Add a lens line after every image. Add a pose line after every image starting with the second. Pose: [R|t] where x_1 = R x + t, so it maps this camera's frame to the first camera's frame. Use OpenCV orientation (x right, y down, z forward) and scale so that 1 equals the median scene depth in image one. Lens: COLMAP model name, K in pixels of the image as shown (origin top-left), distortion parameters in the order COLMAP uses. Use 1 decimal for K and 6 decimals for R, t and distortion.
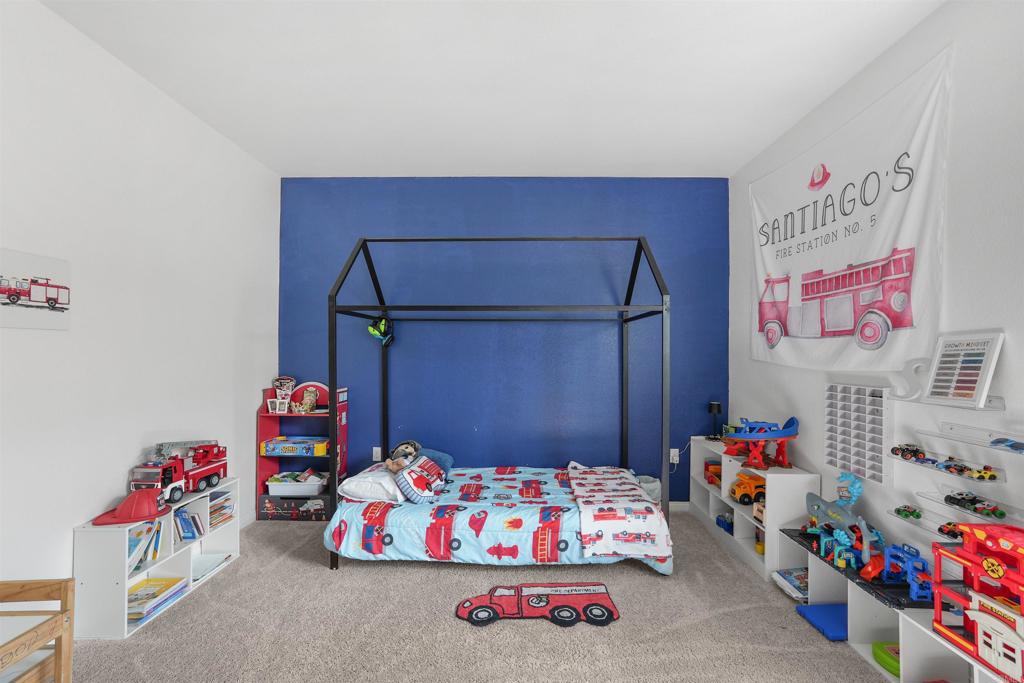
lens RADIAL K [[453.7, 0, 503.7], [0, 453.7, 347.1], [0, 0, 1]] dist [-0.000488, 0.003960]
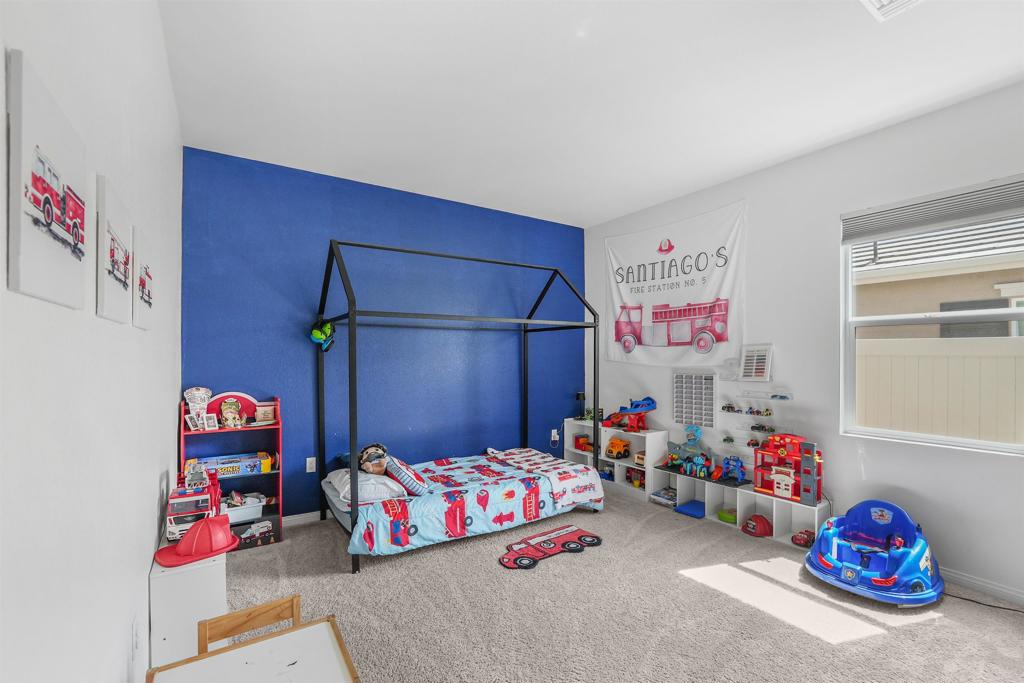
lens RADIAL K [[453.7, 0, 525.5], [0, 453.7, 353.0], [0, 0, 1]] dist [-0.000488, 0.003960]
pose [[0.817534, -0.000328, 0.575880, -0.659265], [-0.001485, 0.999995, 0.002678, -0.000073], [-0.575878, -0.003044, 0.817530, -0.034559]]
